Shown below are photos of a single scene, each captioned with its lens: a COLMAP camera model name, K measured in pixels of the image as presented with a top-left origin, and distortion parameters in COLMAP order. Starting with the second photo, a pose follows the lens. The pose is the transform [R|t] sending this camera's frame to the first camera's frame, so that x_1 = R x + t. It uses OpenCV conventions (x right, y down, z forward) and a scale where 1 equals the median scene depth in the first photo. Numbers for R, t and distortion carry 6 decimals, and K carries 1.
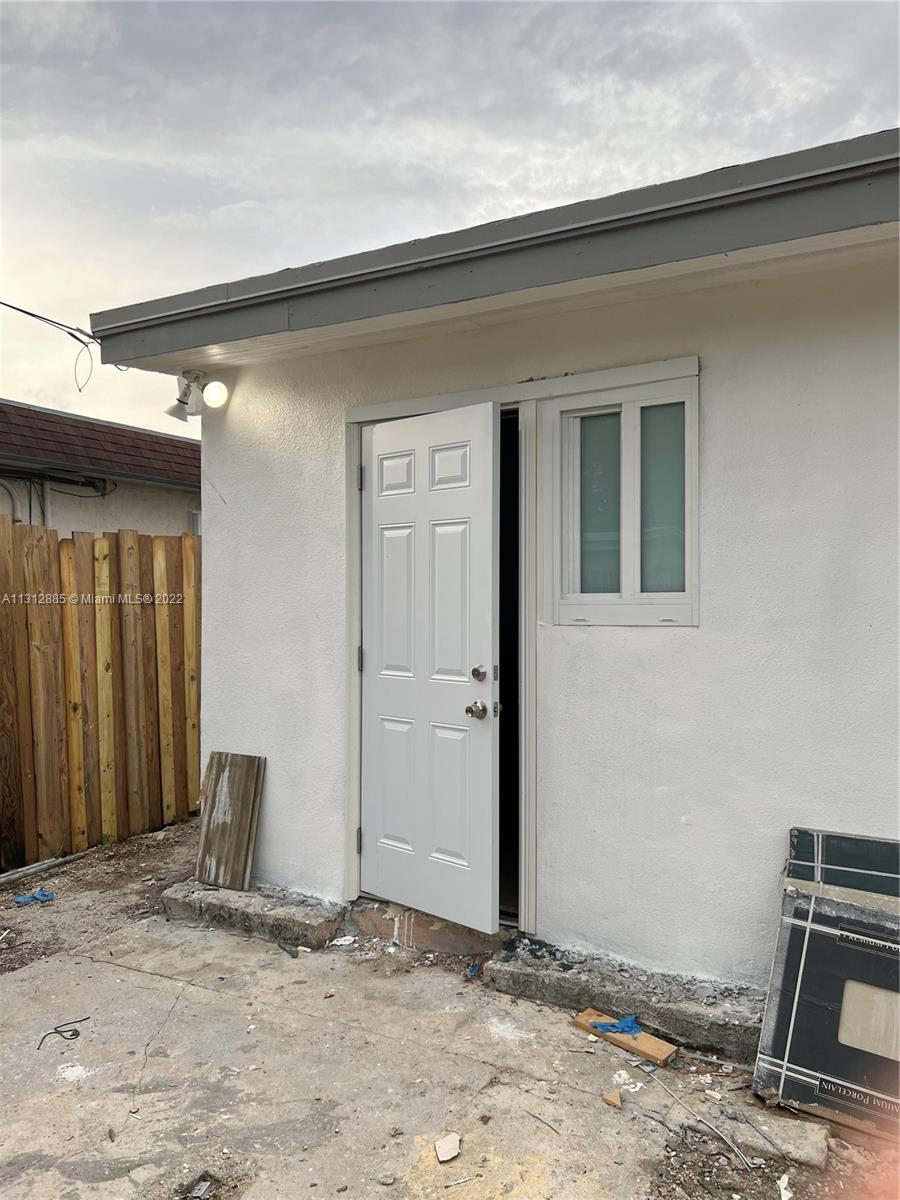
lens RADIAL K [[914.6, 0, 449.1], [0, 914.6, 605.4], [0, 0, 1]] dist [0.011393, -0.003379]
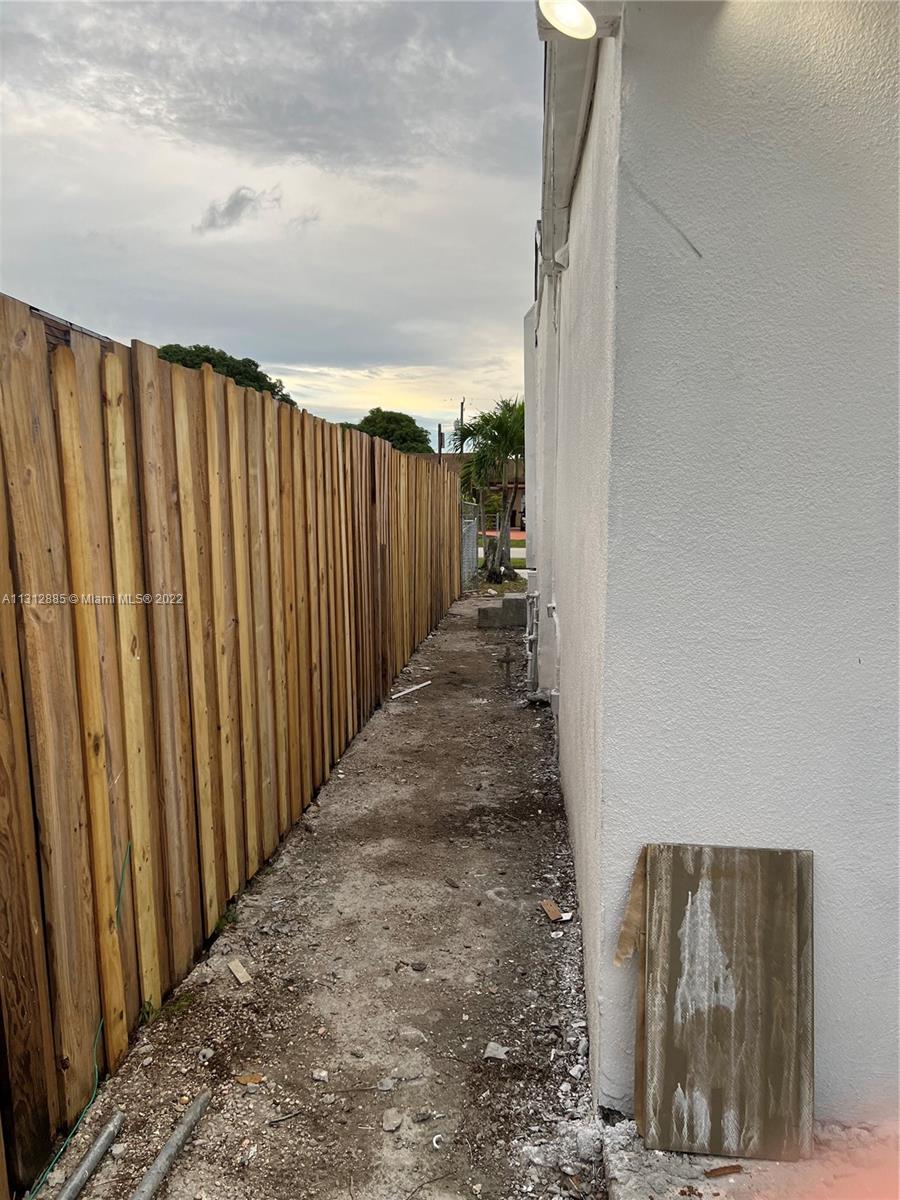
lens RADIAL K [[914.6, 0, 451.1], [0, 914.6, 596.9], [0, 0, 1]] dist [0.011393, -0.003379]
pose [[0.910203, -0.036121, 0.412584, -0.527620], [-0.001118, 0.995972, 0.089663, 0.003163], [-0.414161, -0.082073, 0.906496, 0.664140]]
